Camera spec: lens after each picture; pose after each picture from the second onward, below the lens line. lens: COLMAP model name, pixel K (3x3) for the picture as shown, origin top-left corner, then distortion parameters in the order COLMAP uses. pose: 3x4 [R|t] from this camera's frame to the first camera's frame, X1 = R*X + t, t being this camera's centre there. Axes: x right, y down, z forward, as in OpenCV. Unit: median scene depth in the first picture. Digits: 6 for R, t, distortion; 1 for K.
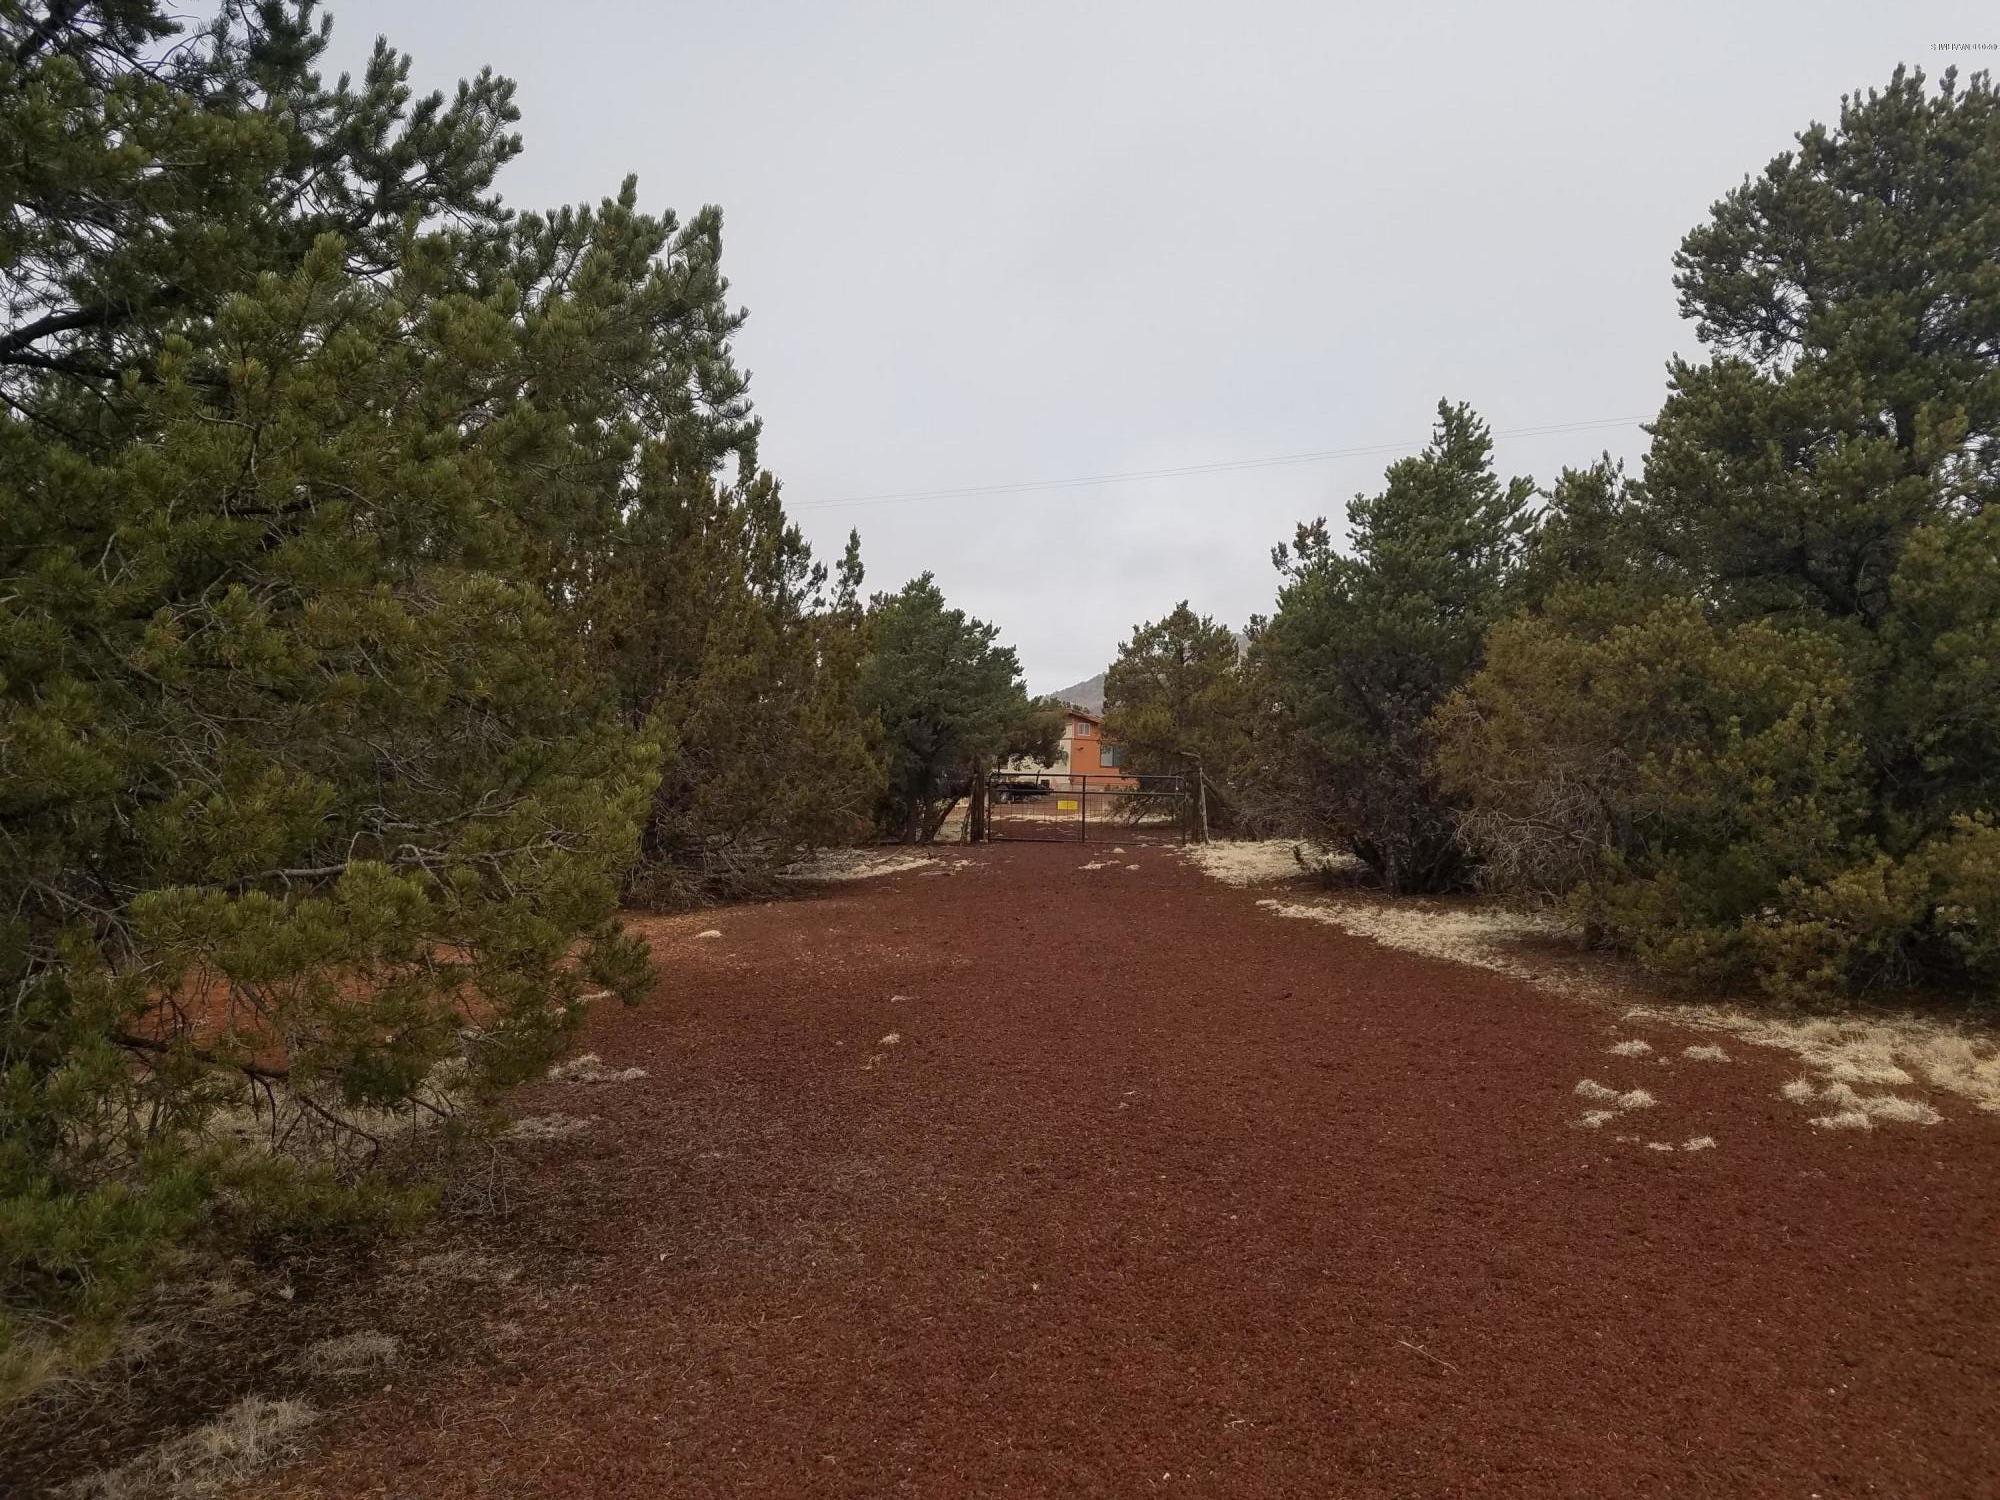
lens RADIAL K [[1514.3, 0, 996.5], [0, 1514.3, 754.4], [0, 0, 1]] dist [0.006028, 0.001224]
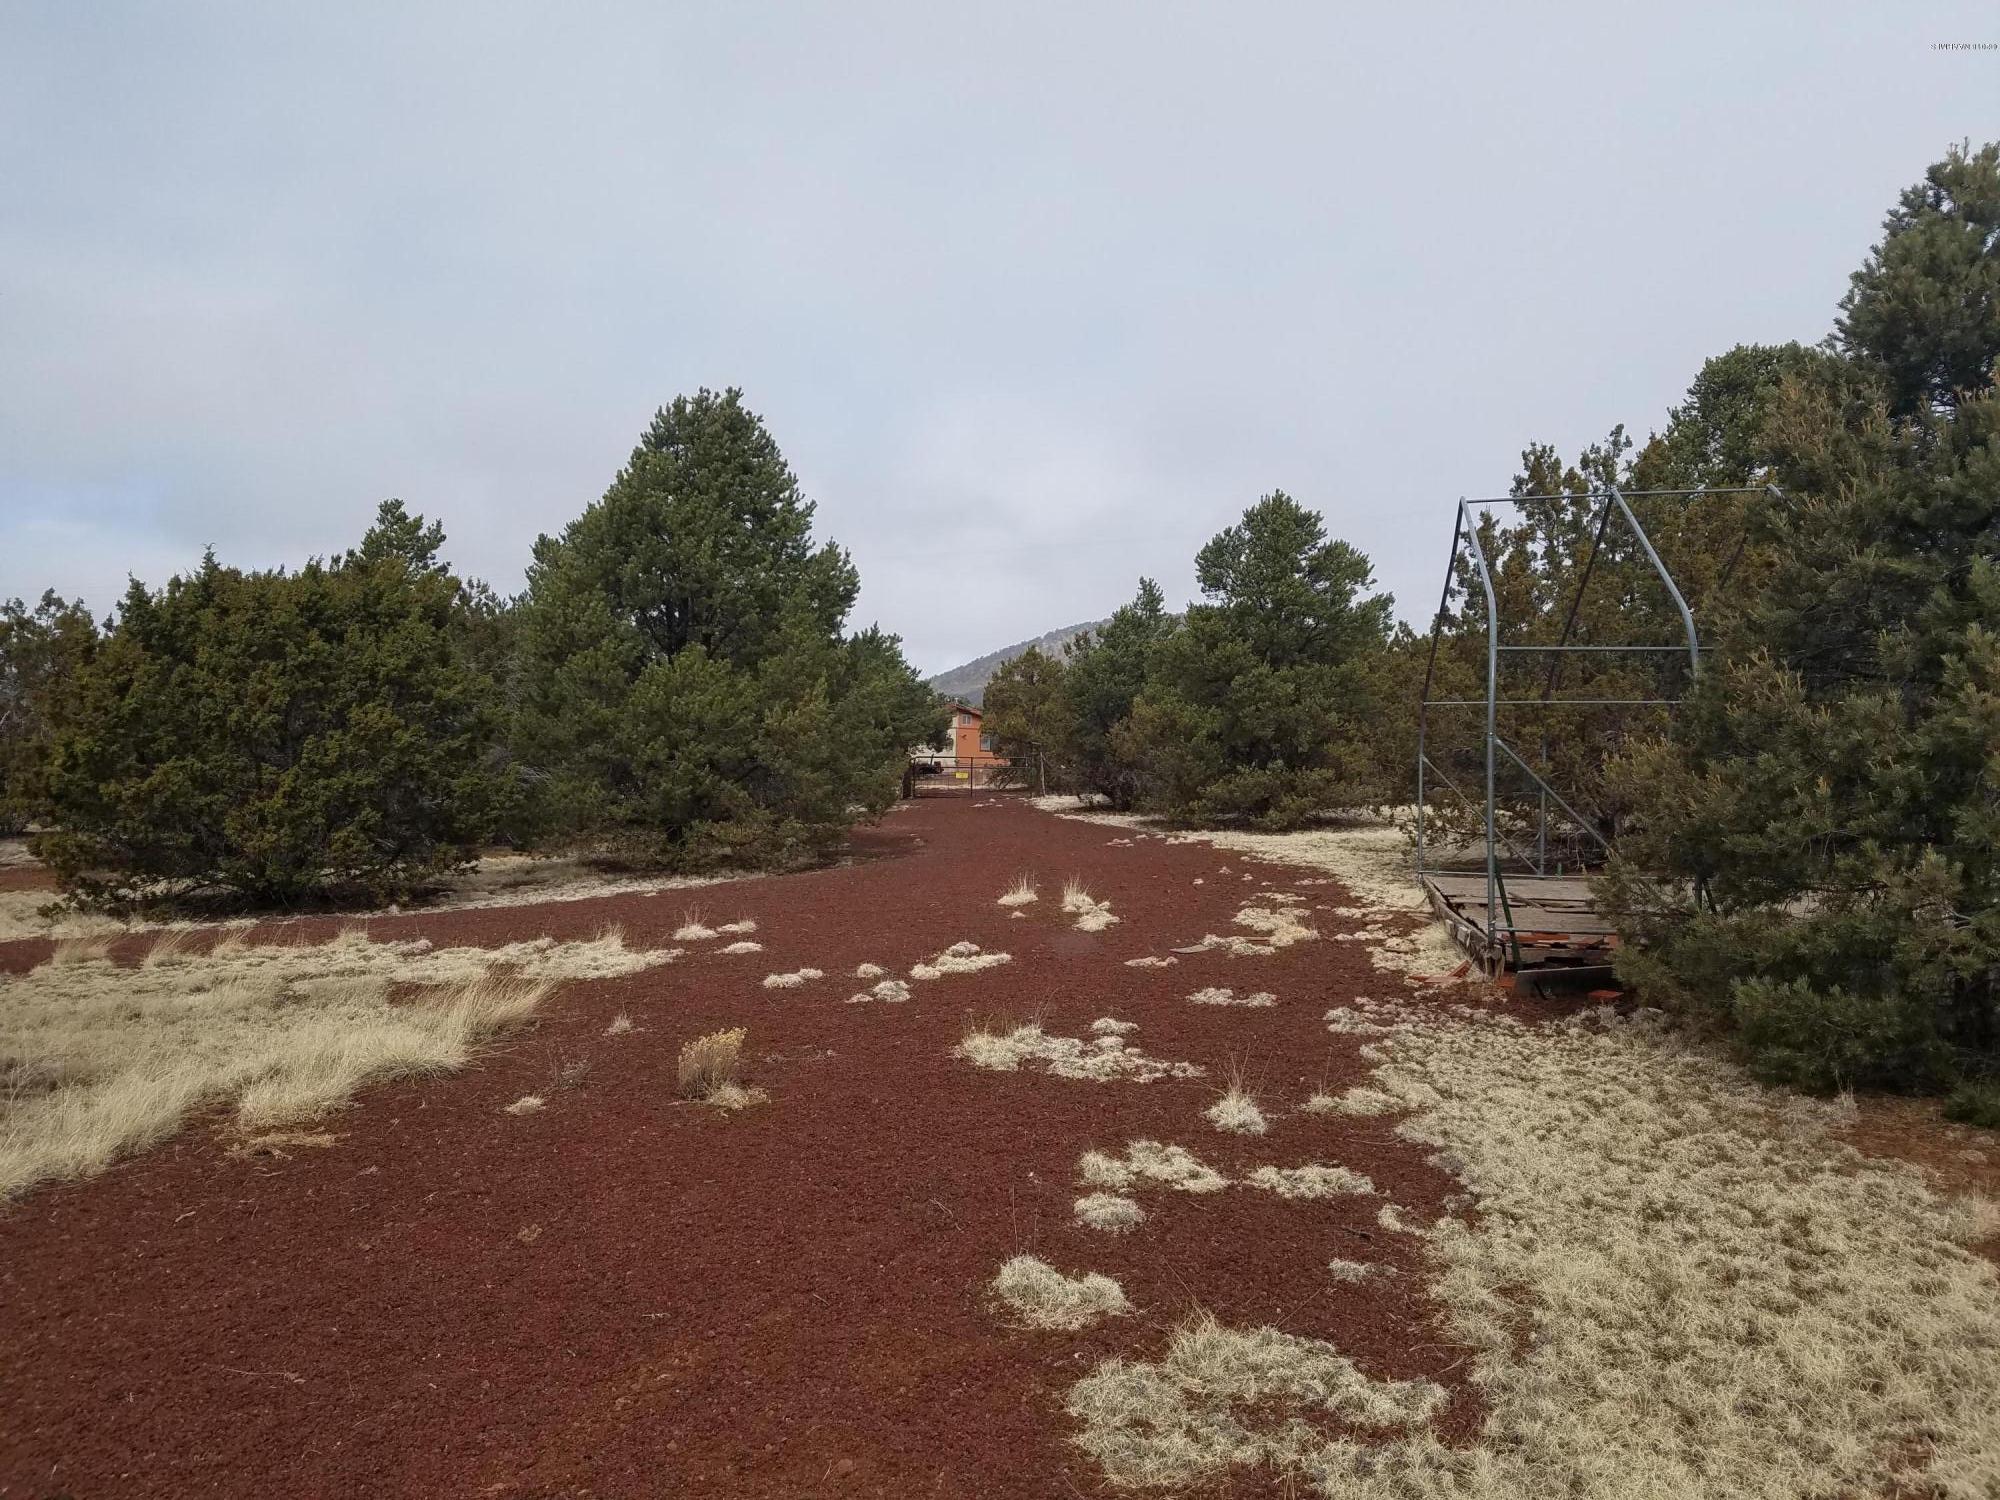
lens RADIAL K [[1514.3, 0, 1001.6], [0, 1514.3, 757.4], [0, 0, 1]] dist [0.006028, 0.001224]
pose [[0.996590, -0.009621, 0.081953, -0.044520], [0.008575, 0.999877, 0.013110, -0.007652], [-0.082069, -0.012363, 0.996550, -0.650231]]
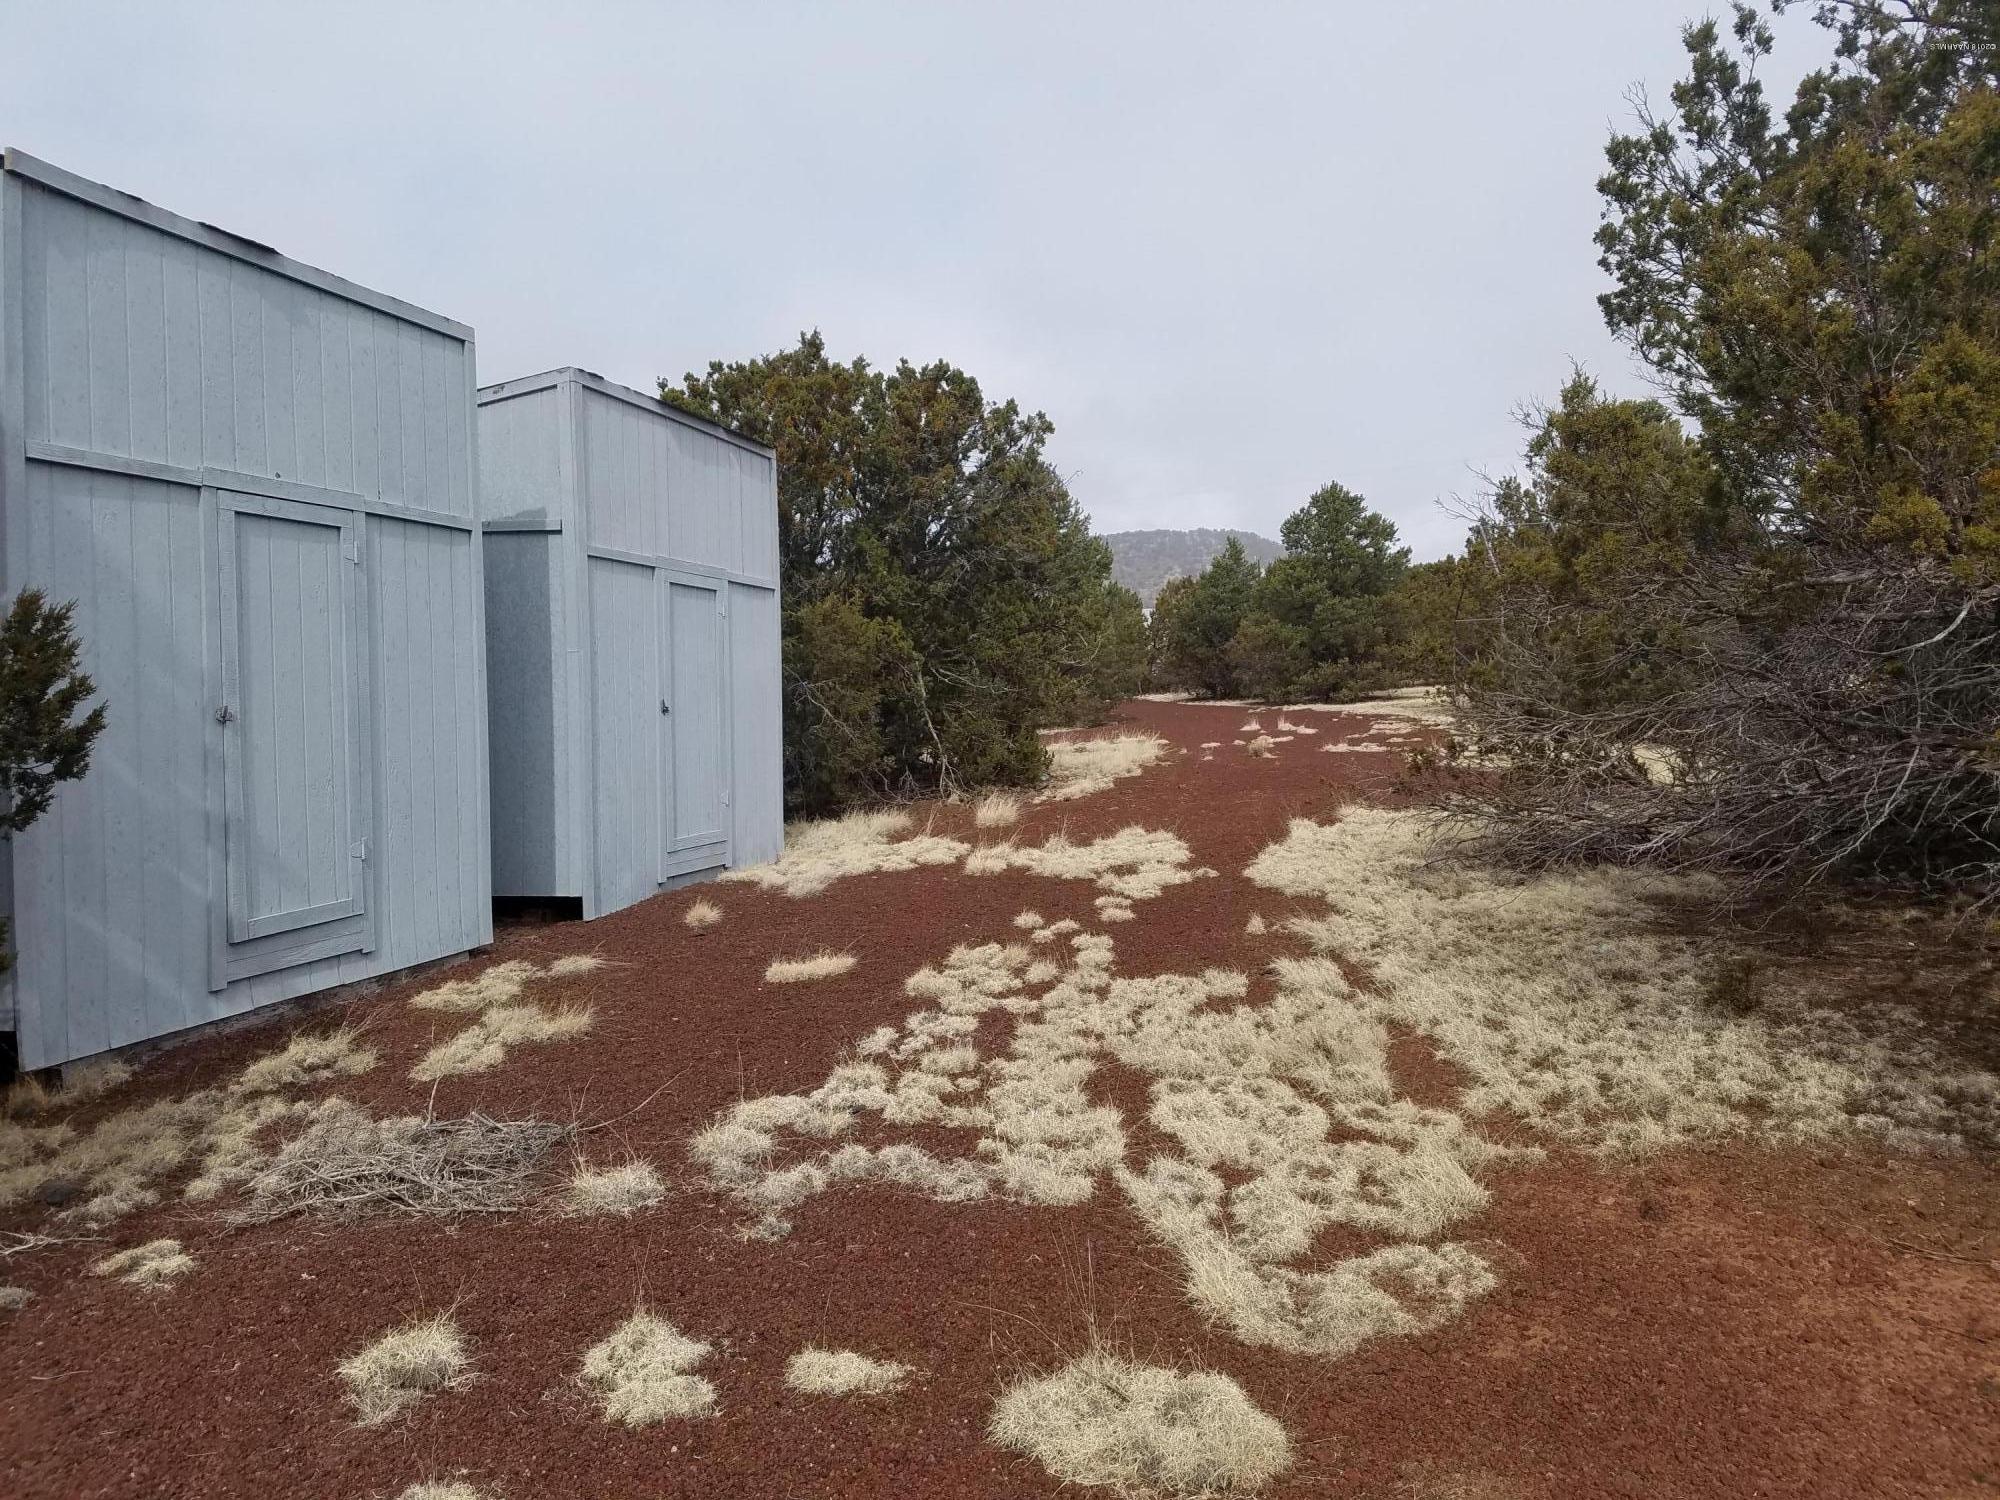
lens RADIAL K [[1514.3, 0, 1001.3], [0, 1514.3, 737.4], [0, 0, 1]] dist [0.006028, 0.001224]
pose [[0.992130, -0.058781, 0.110556, -0.308176], [0.053101, 0.997147, 0.053644, -0.011942], [-0.113394, -0.047351, 0.992421, -1.181821]]
